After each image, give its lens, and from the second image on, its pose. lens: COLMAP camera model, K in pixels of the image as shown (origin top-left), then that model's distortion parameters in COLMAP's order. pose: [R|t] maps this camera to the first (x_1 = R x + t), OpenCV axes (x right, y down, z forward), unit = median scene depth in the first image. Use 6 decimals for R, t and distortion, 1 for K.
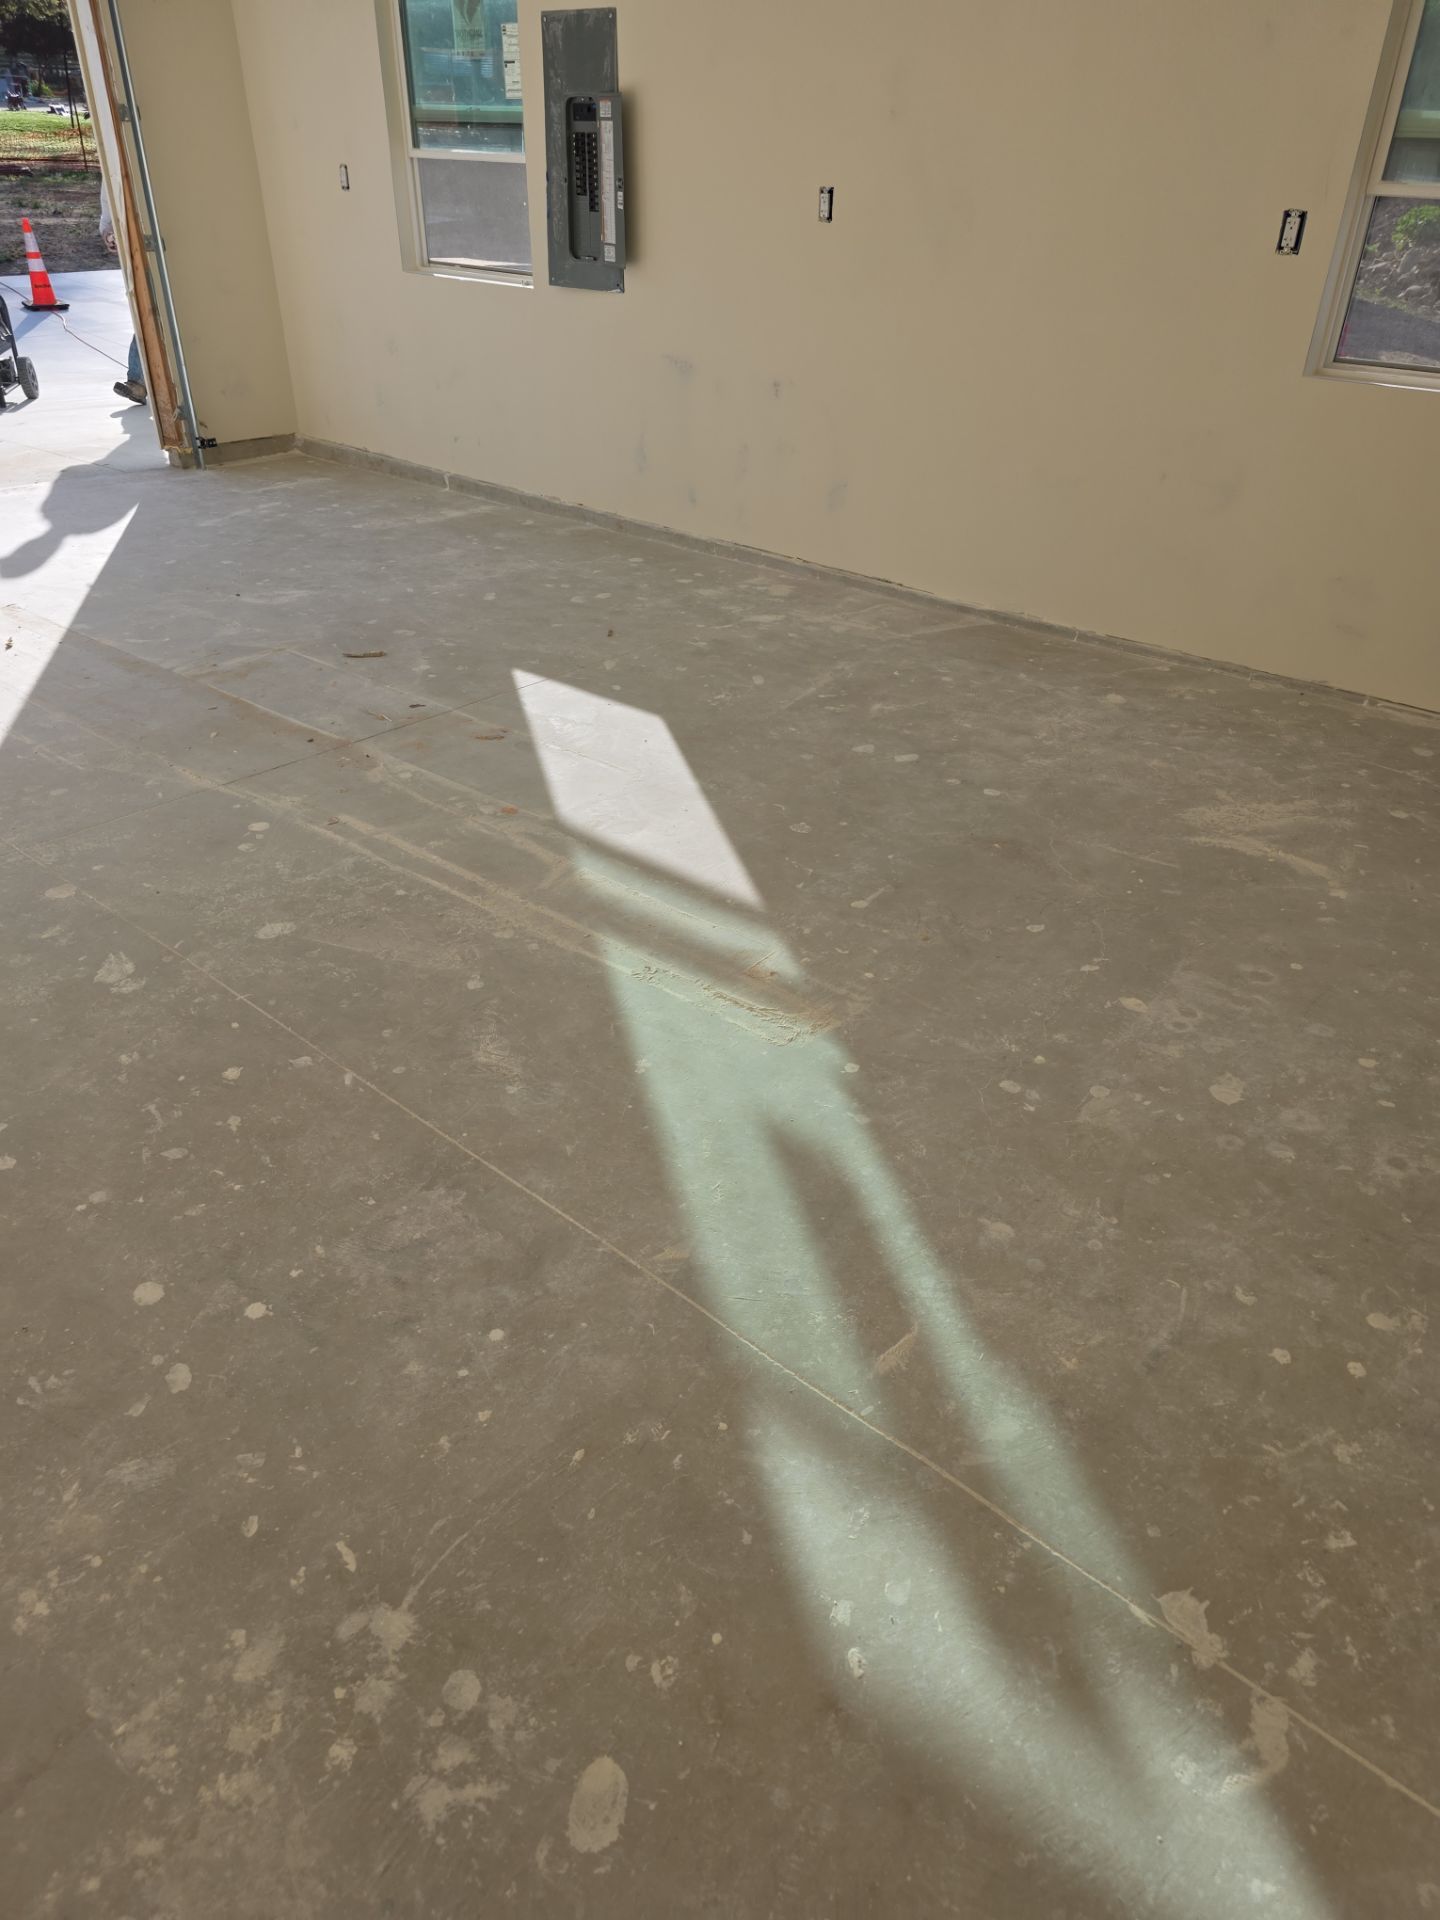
lens RADIAL K [[1287.6, 0, 740.7], [0, 1287.6, 975.2], [0, 0, 1]] dist [0.051896, -0.046066]
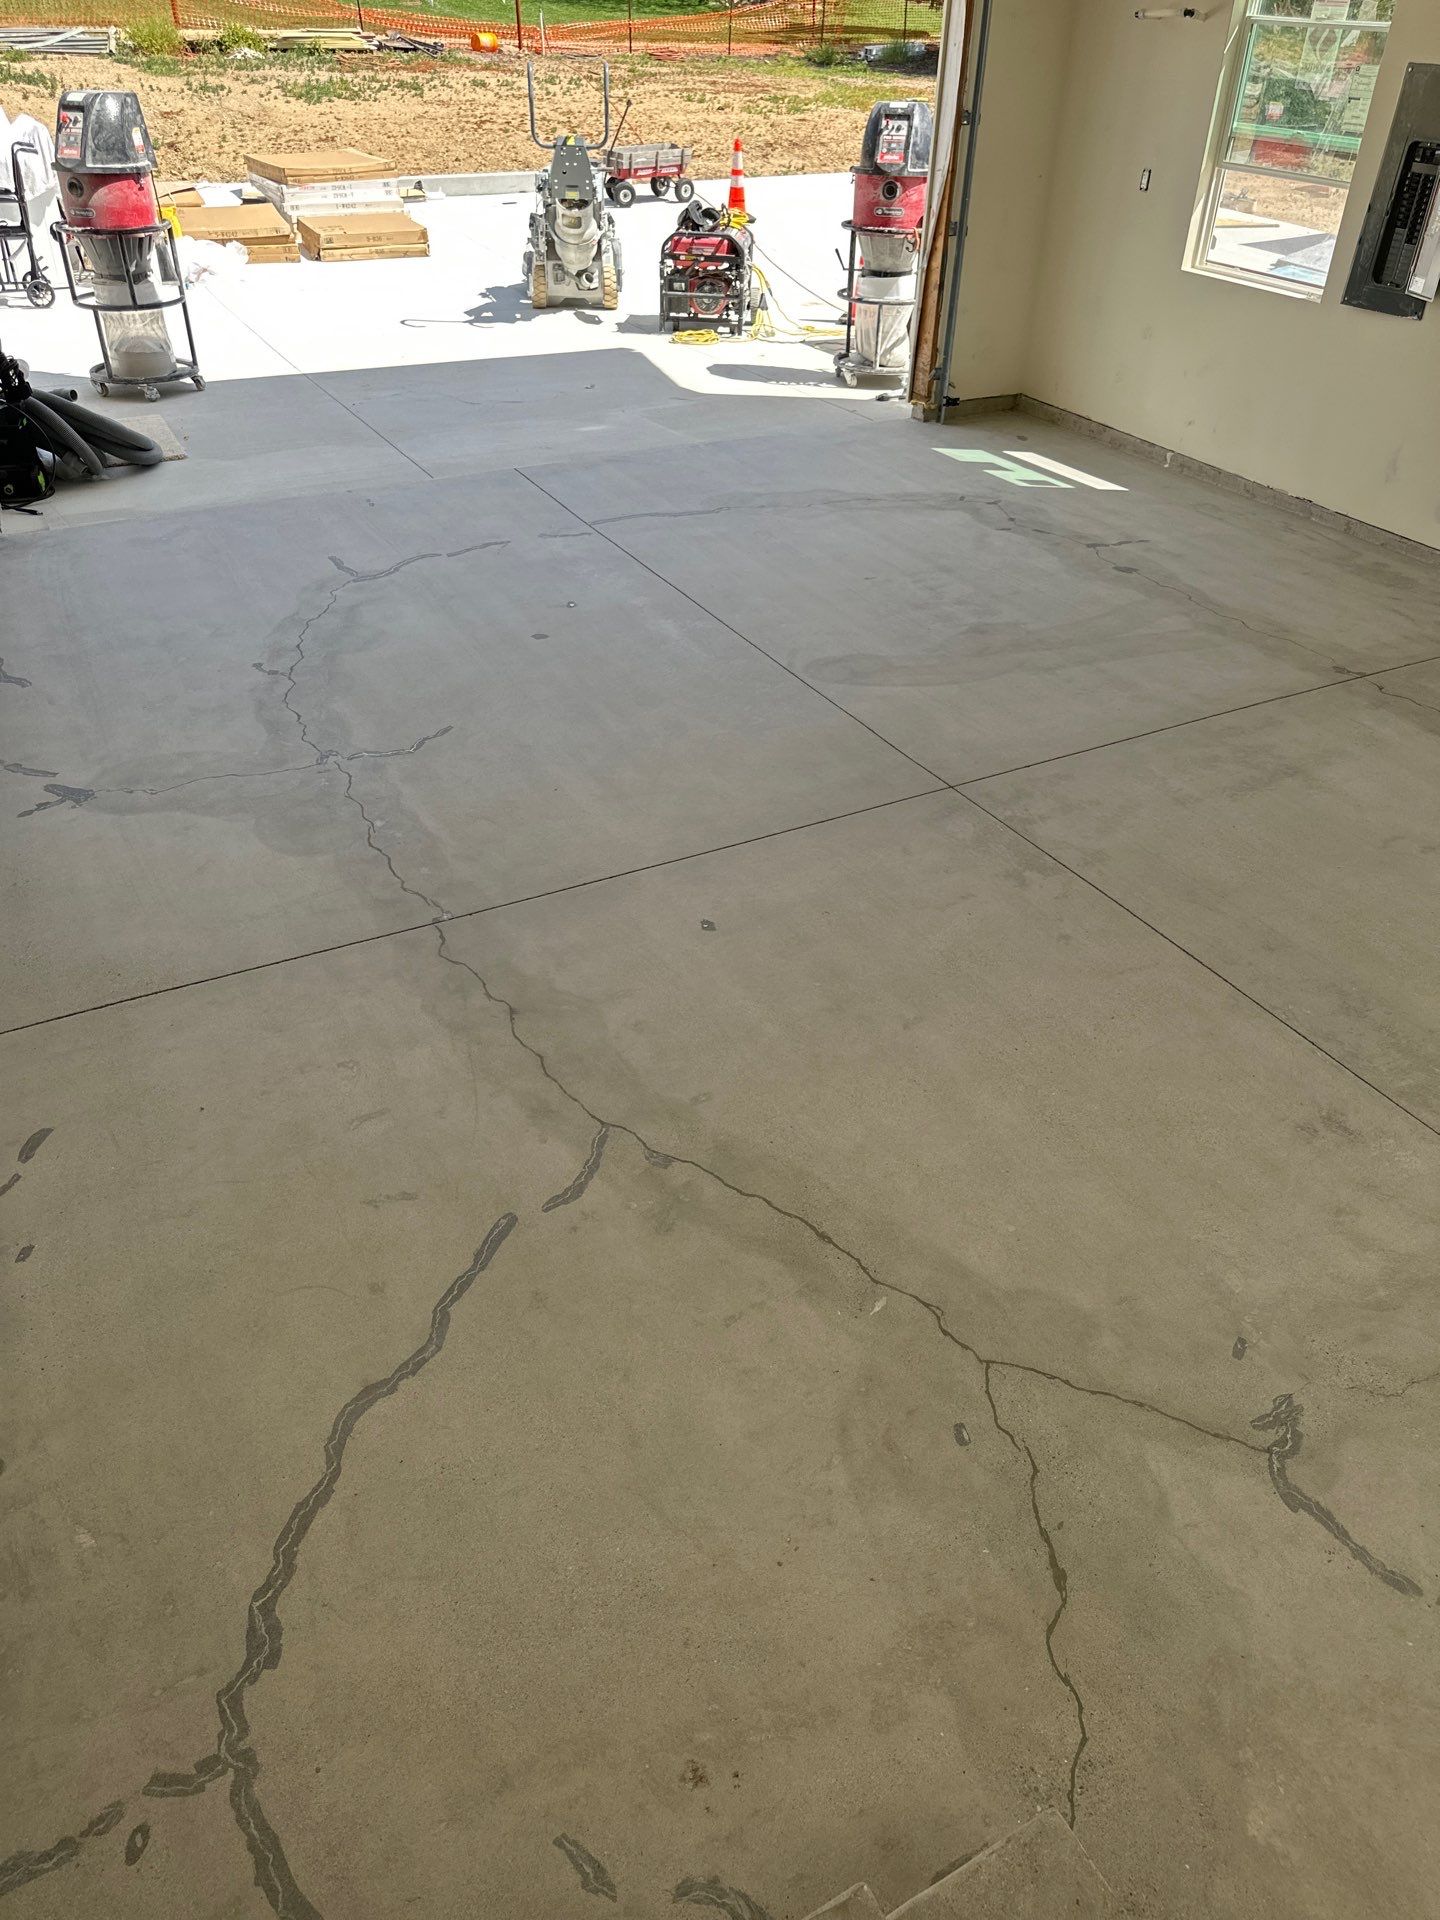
lens RADIAL K [[1356.7, 0, 723.7], [0, 1356.7, 959.3], [0, 0, 1]] dist [0.043821, -0.059901]
pose [[0.932732, 0.203780, -0.297464, -0.308217], [-0.187419, 0.978780, 0.082846, 0.009723], [0.308035, -0.021523, 0.951132, -0.430283]]
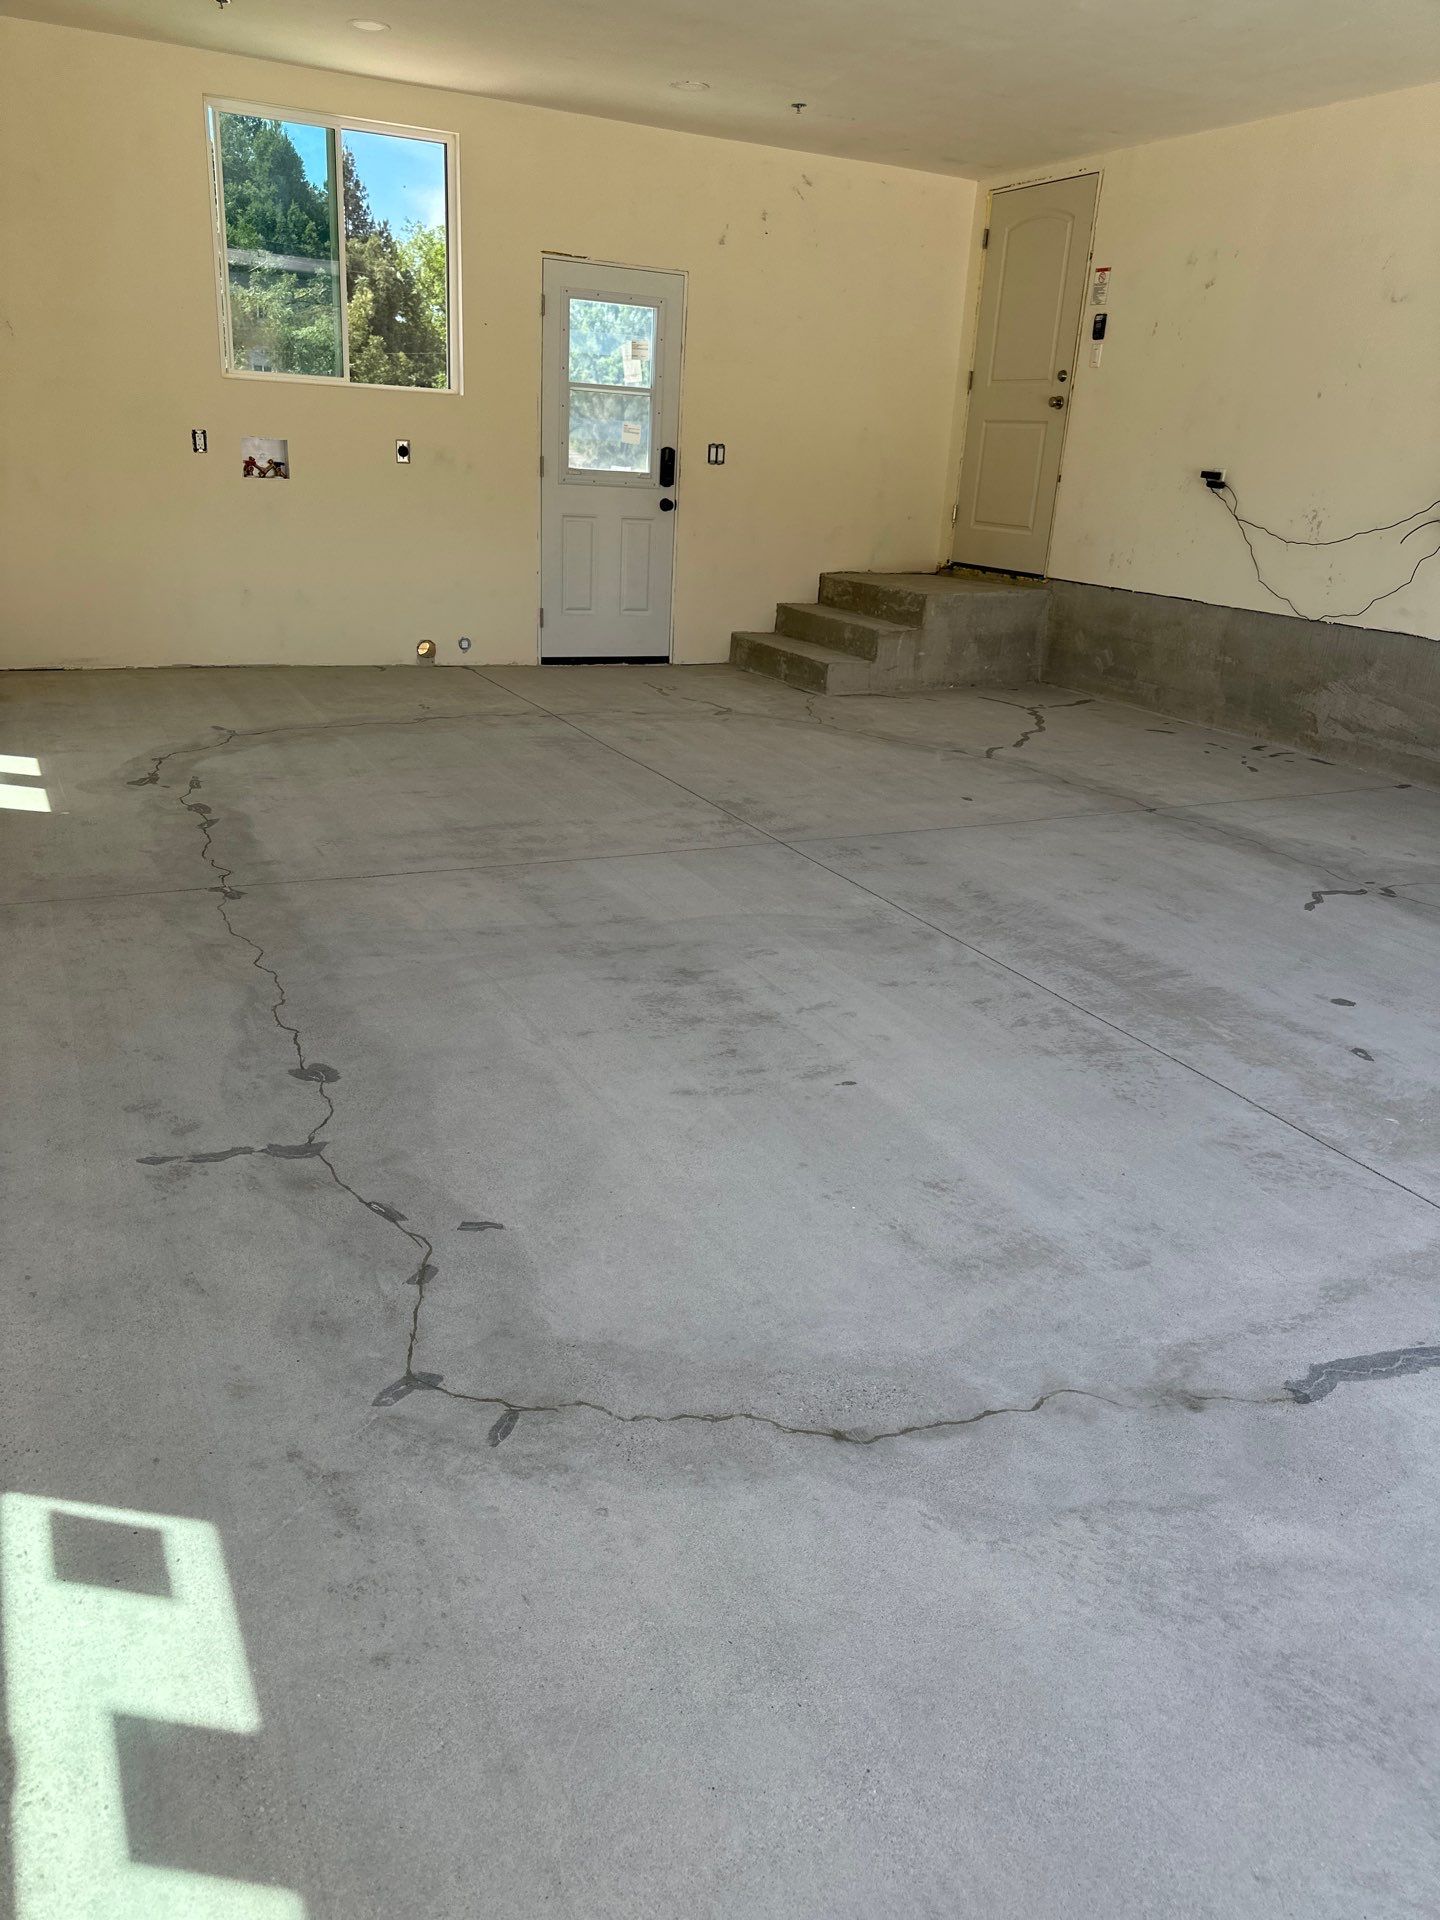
lens RADIAL K [[1356.7, 0, 724.9], [0, 1356.7, 974.6], [0, 0, 1]] dist [0.043821, -0.059901]
pose [[-0.924734, -0.204394, 0.321078, -1.000868], [0.133433, 0.615947, 0.776405, -1.193836], [-0.356460, 0.760810, -0.542314, 1.942691]]
